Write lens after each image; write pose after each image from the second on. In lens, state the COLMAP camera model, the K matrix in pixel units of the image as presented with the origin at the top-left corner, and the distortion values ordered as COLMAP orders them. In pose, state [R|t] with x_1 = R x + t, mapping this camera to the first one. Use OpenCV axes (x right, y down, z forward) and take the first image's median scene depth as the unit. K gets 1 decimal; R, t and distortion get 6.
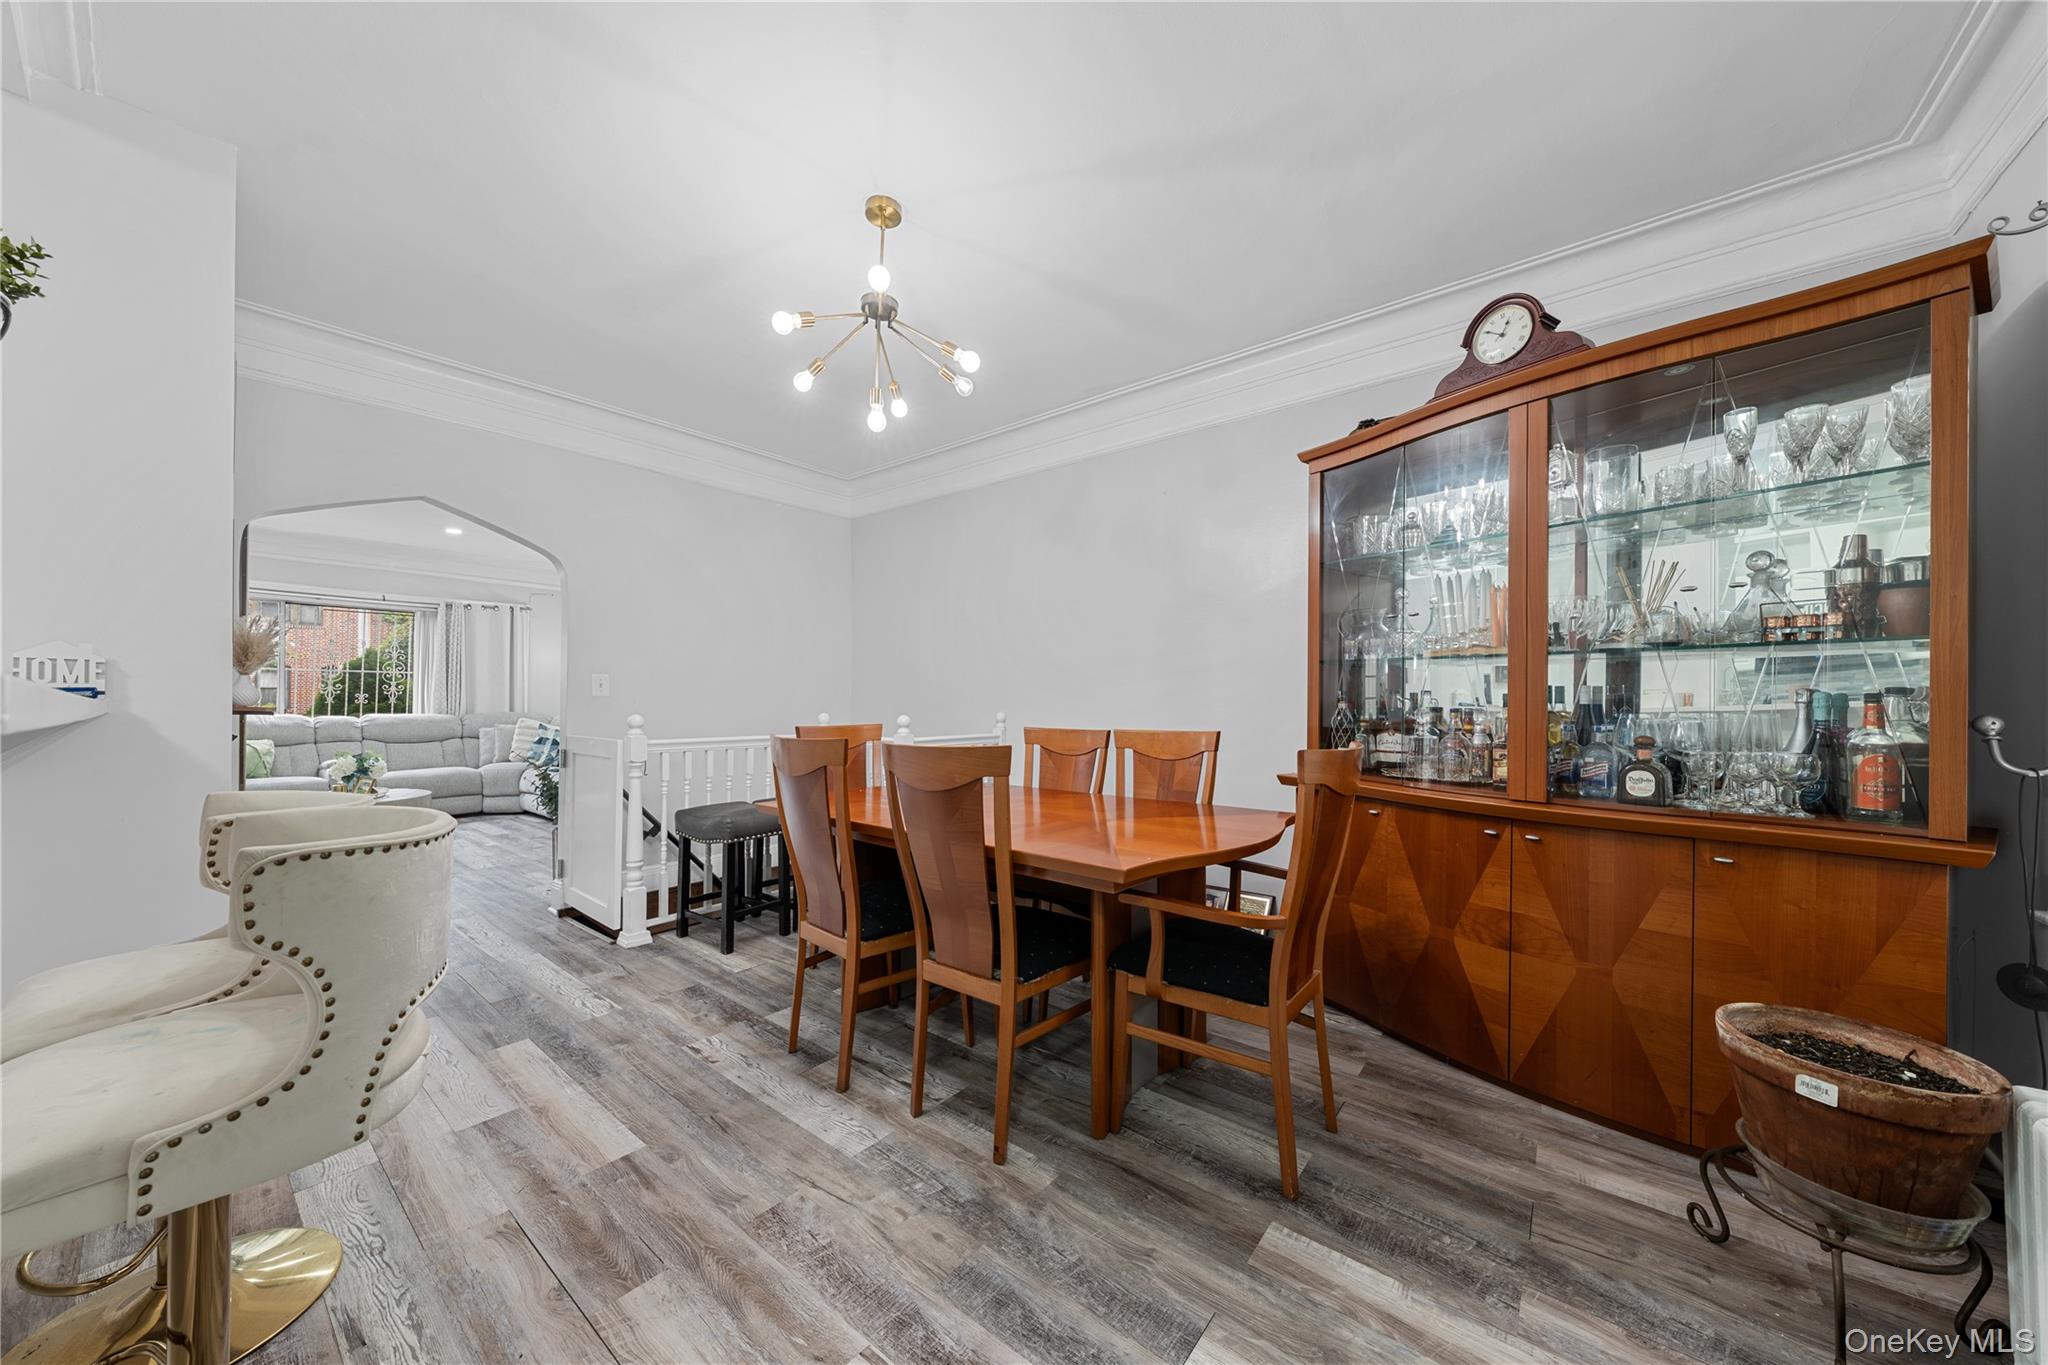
lens RADIAL K [[697.0, 0, 1007.8], [0, 697.0, 692.7], [0, 0, 1]] dist [-0.004413, 0.000585]
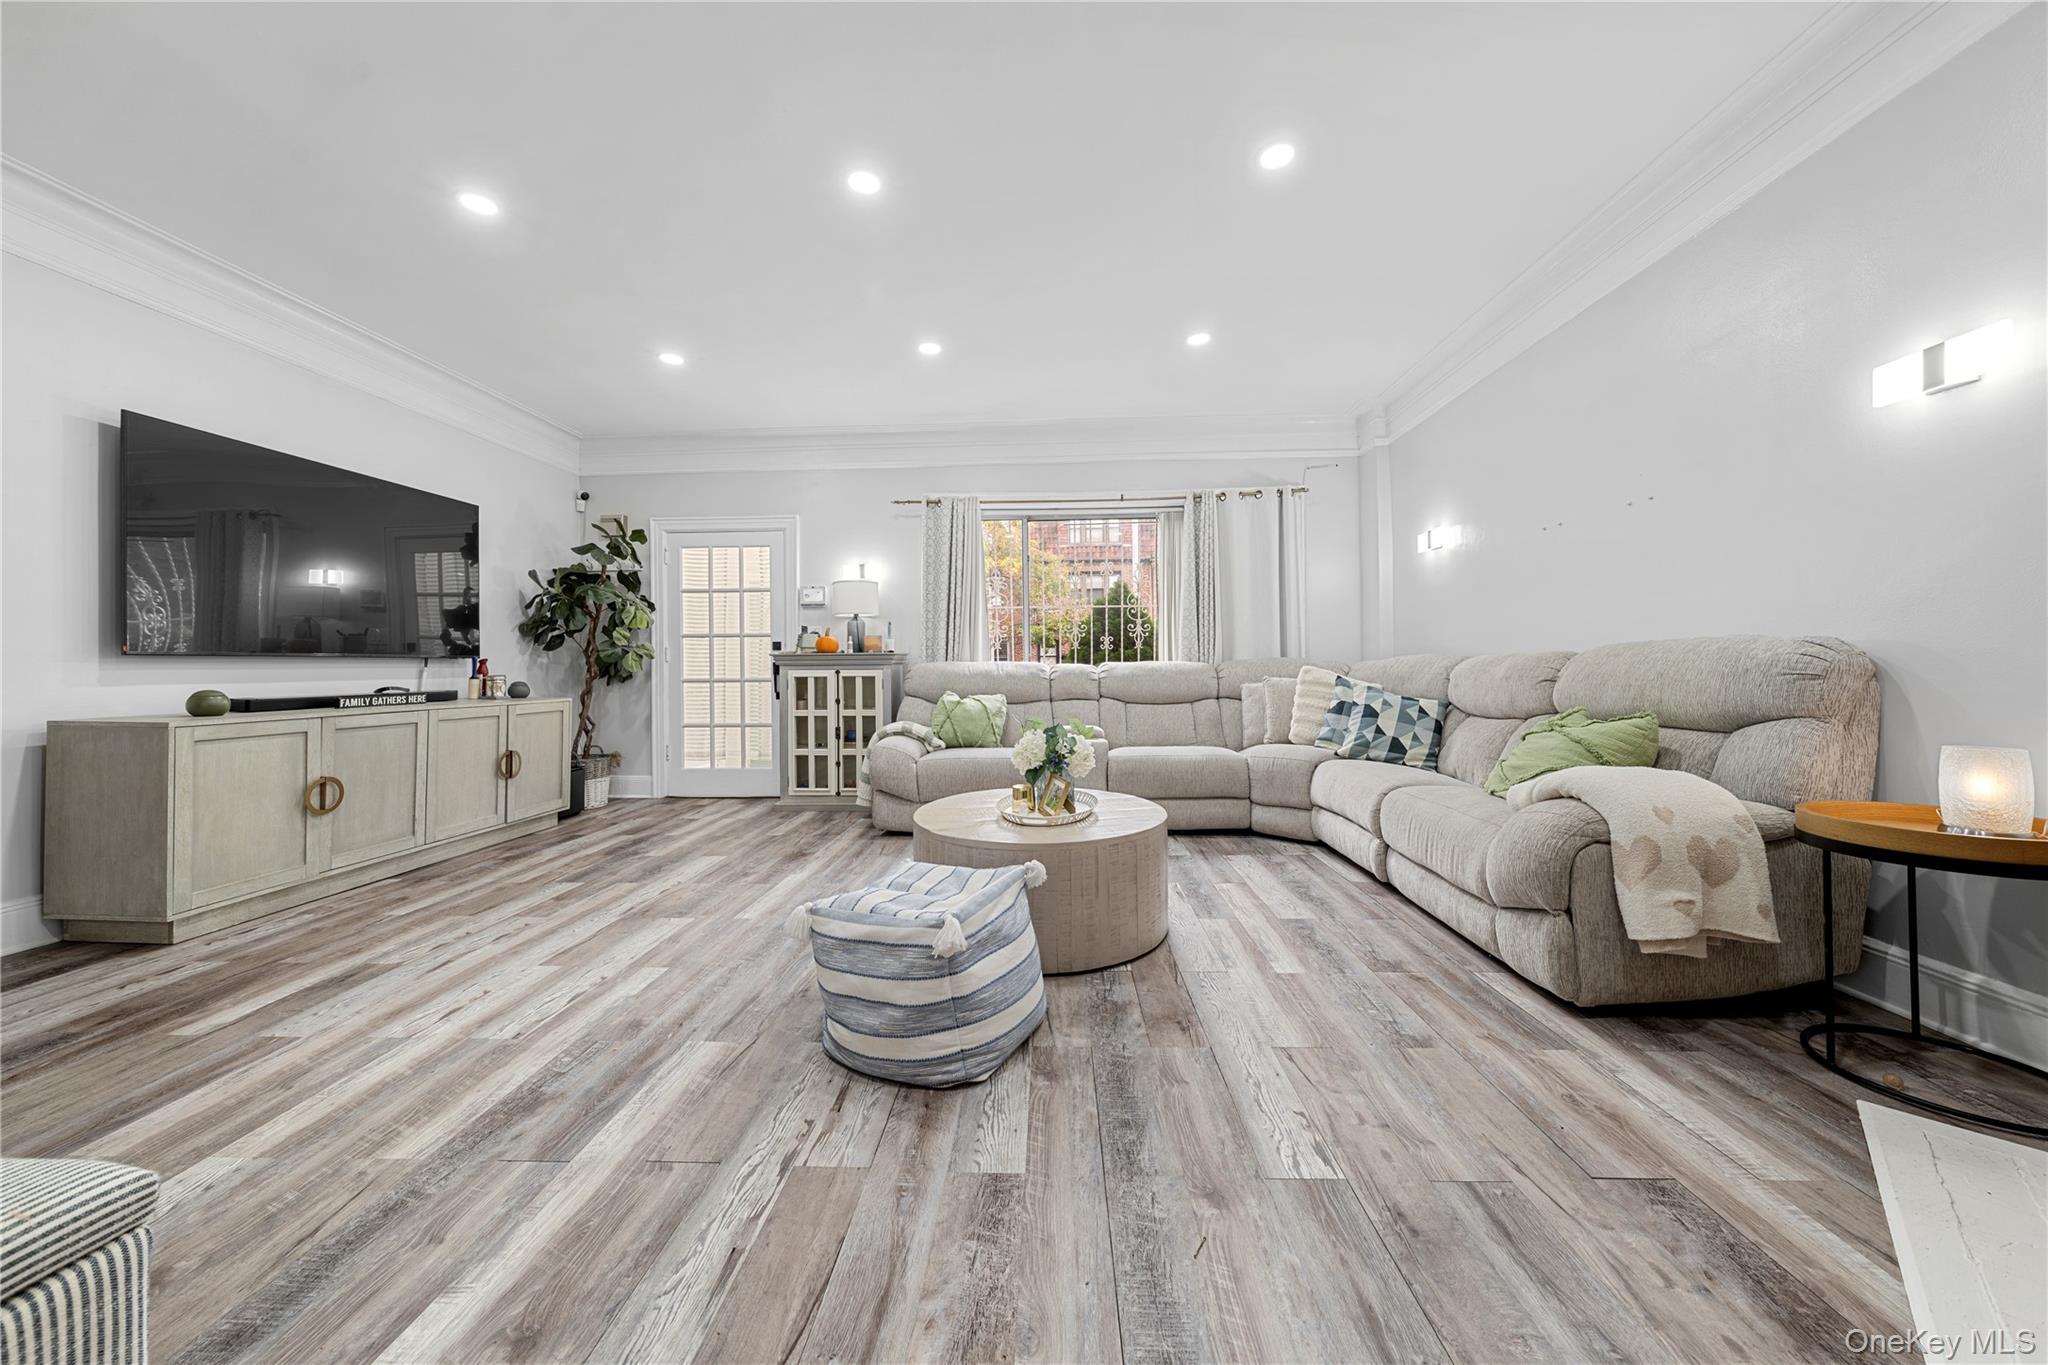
lens RADIAL K [[697.0, 0, 1021.4], [0, 697.0, 666.6], [0, 0, 1]] dist [-0.004413, 0.000585]
pose [[0.593129, -0.011548, -0.805024, -0.387535], [0.021159, 0.999775, 0.001247, 0.031948], [0.804829, -0.017773, 0.593240, 0.489044]]
